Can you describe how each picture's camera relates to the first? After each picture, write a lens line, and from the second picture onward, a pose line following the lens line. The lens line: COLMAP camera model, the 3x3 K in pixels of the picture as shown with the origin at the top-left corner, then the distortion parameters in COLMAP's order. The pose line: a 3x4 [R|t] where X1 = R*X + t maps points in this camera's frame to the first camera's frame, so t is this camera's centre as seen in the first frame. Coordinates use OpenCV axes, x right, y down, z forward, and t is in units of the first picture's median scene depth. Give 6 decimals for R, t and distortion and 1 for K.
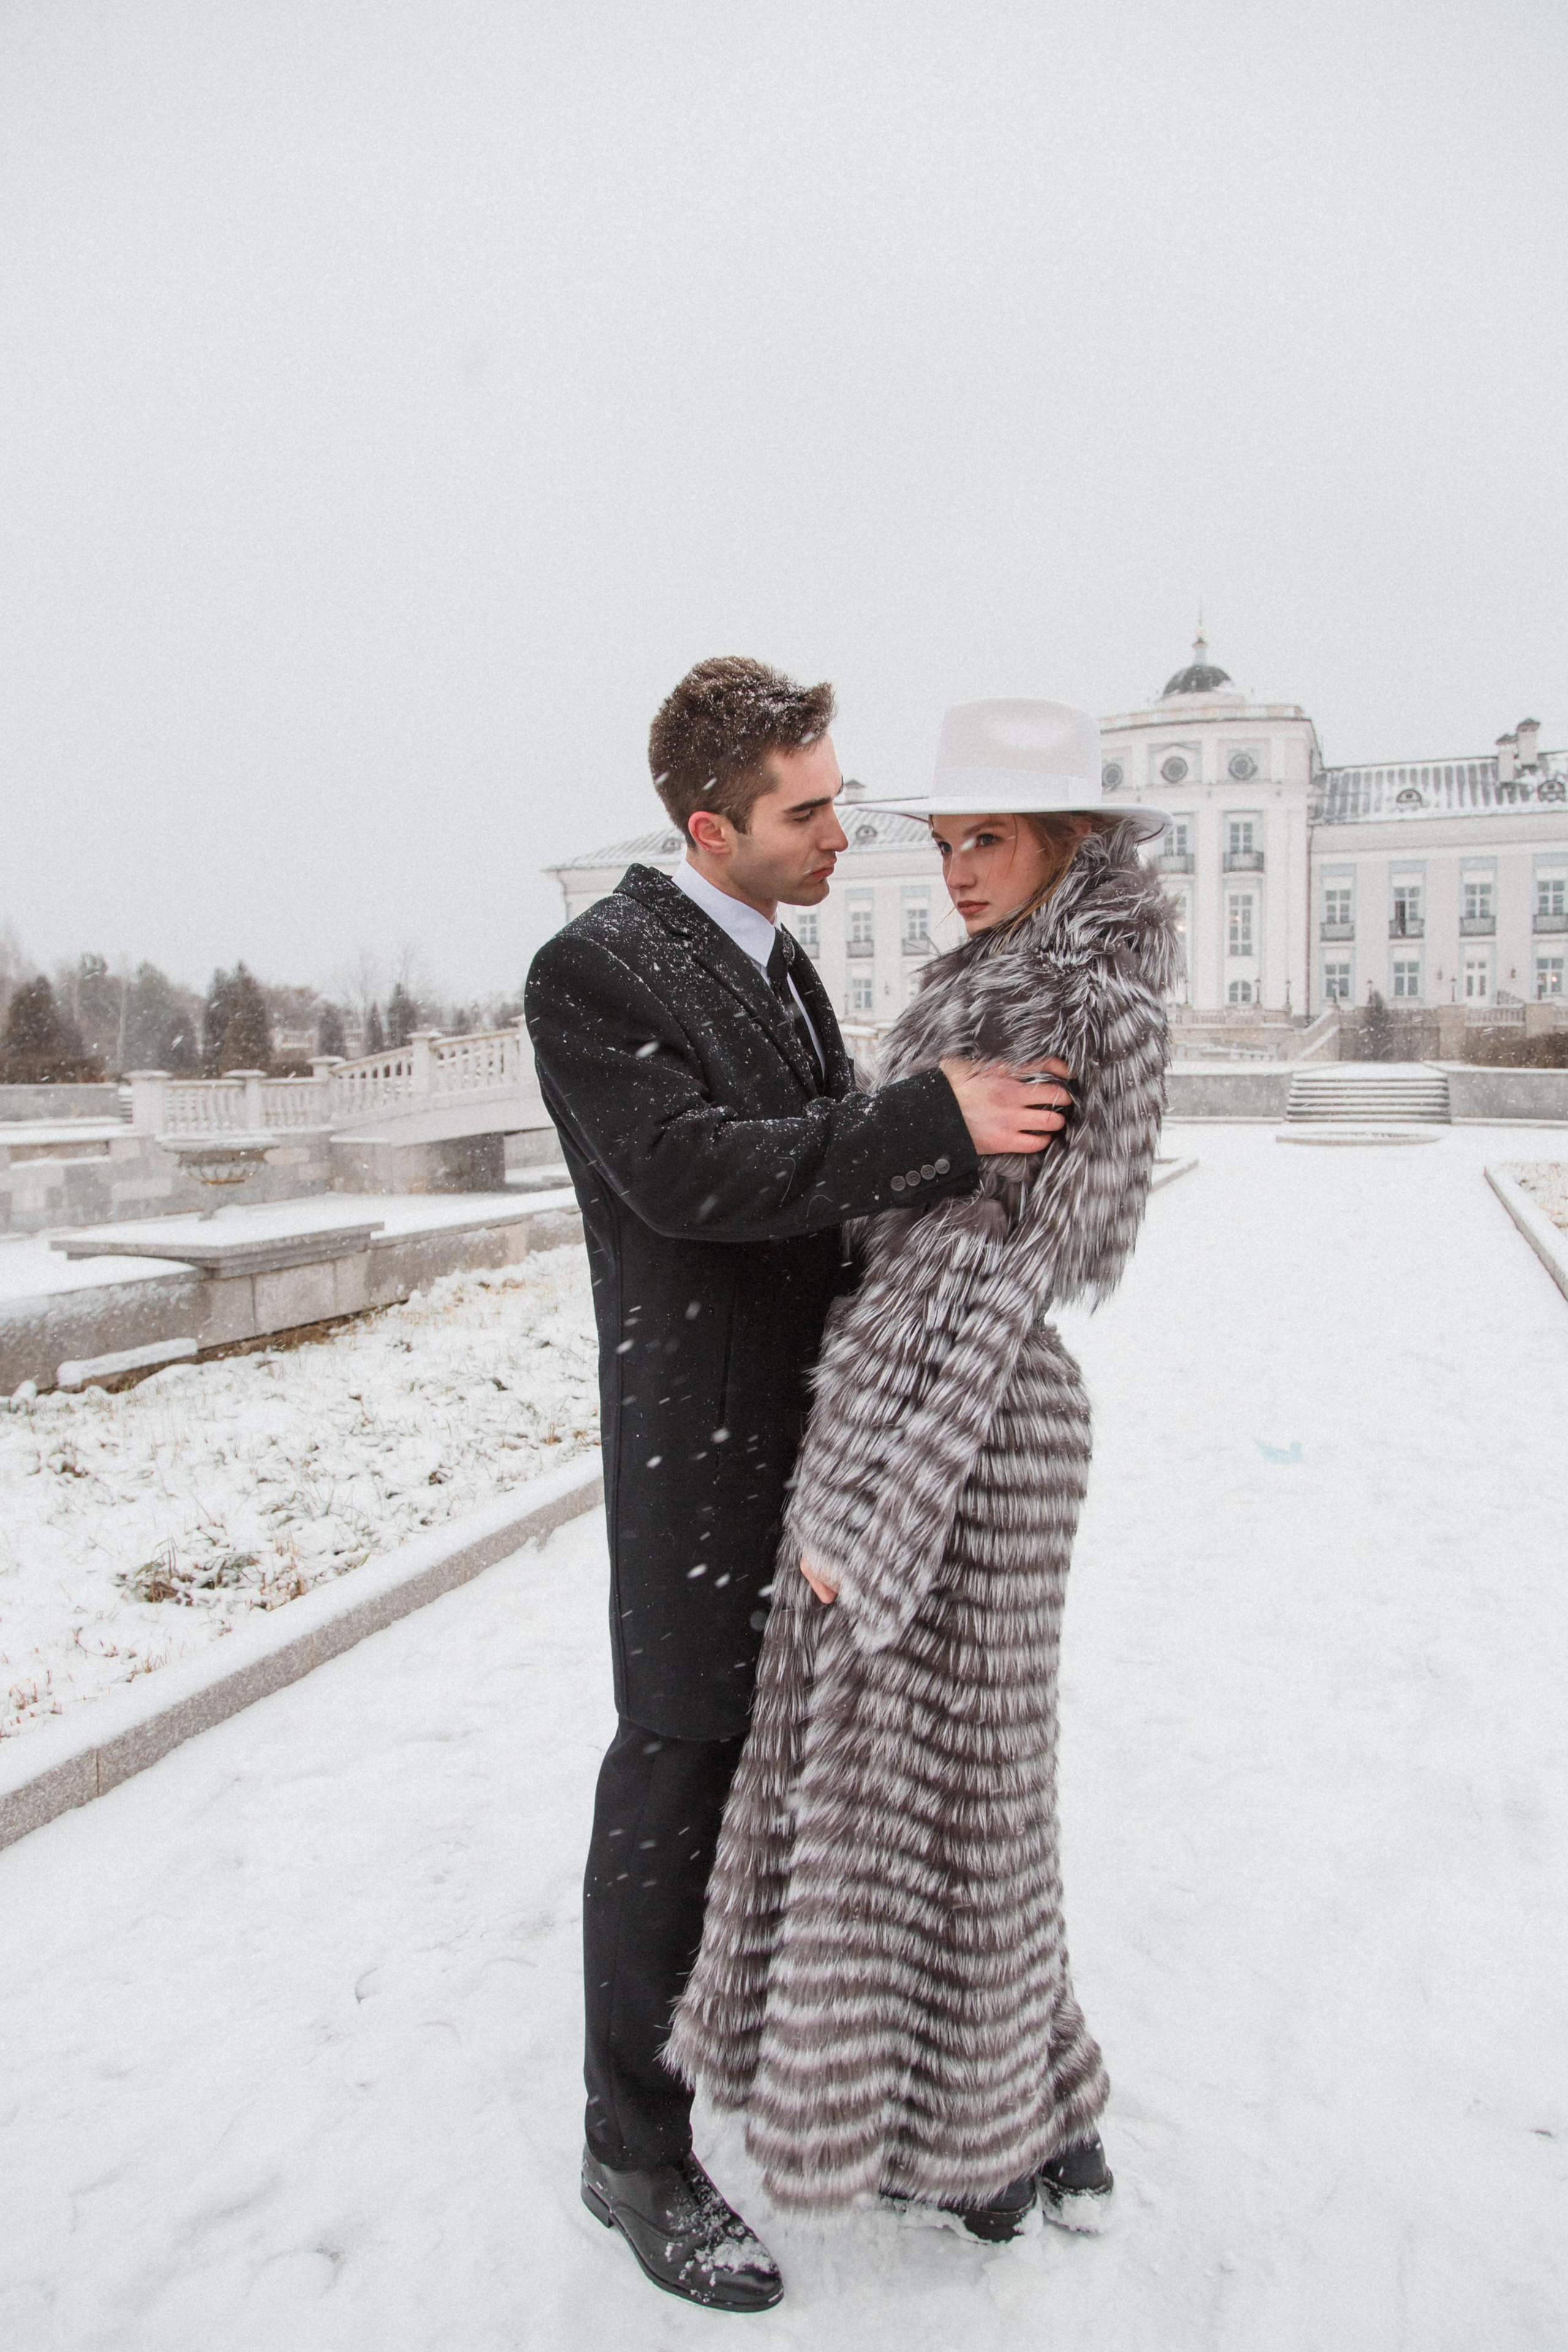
lens RADIAL K [[1544.3, 0, 775.5], [0, 1544.3, 1158.6], [0, 0, 1]] dist [-0.017631, -0.000808]
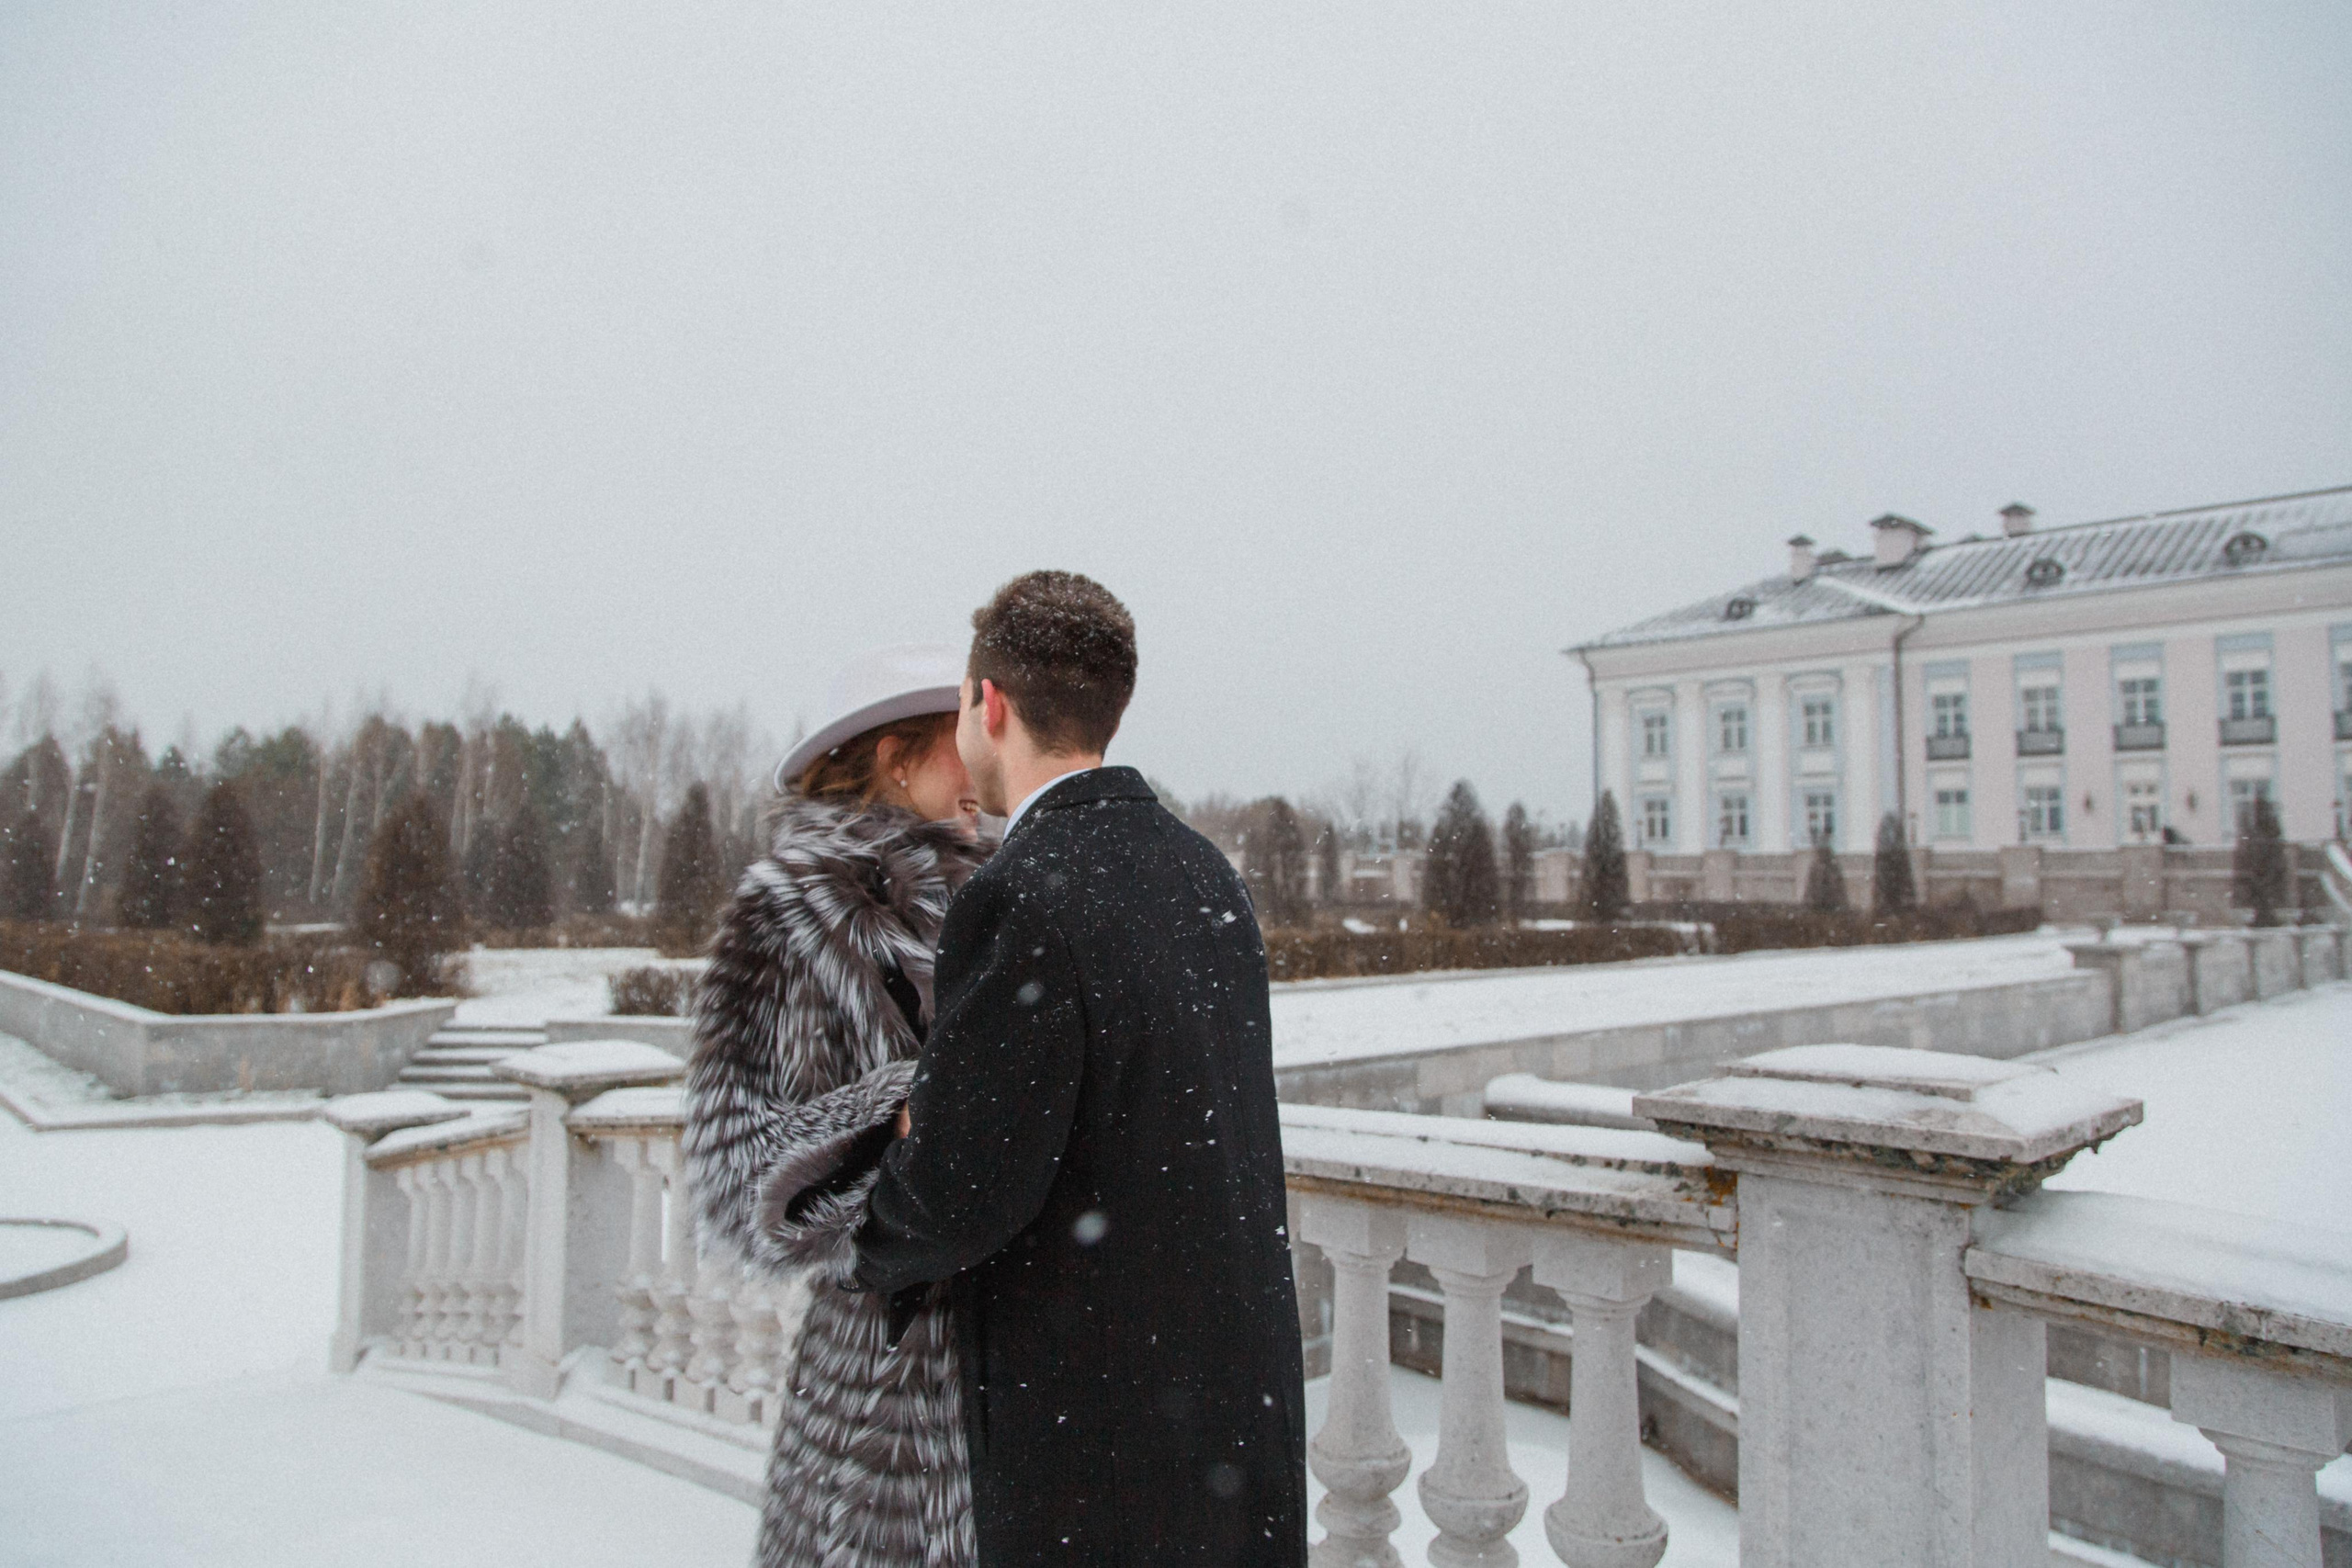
lens RADIAL K [[1506.3, 0, 1180.1], [0, 1506.3, 779.3], [0, 0, 1]] dist [-0.011814, -0.001442]
pose [[0.905984, -0.012603, -0.423124, -0.007798], [-0.041572, 0.992076, -0.118563, -0.032387], [0.421265, 0.125006, 0.898281, 0.304429]]
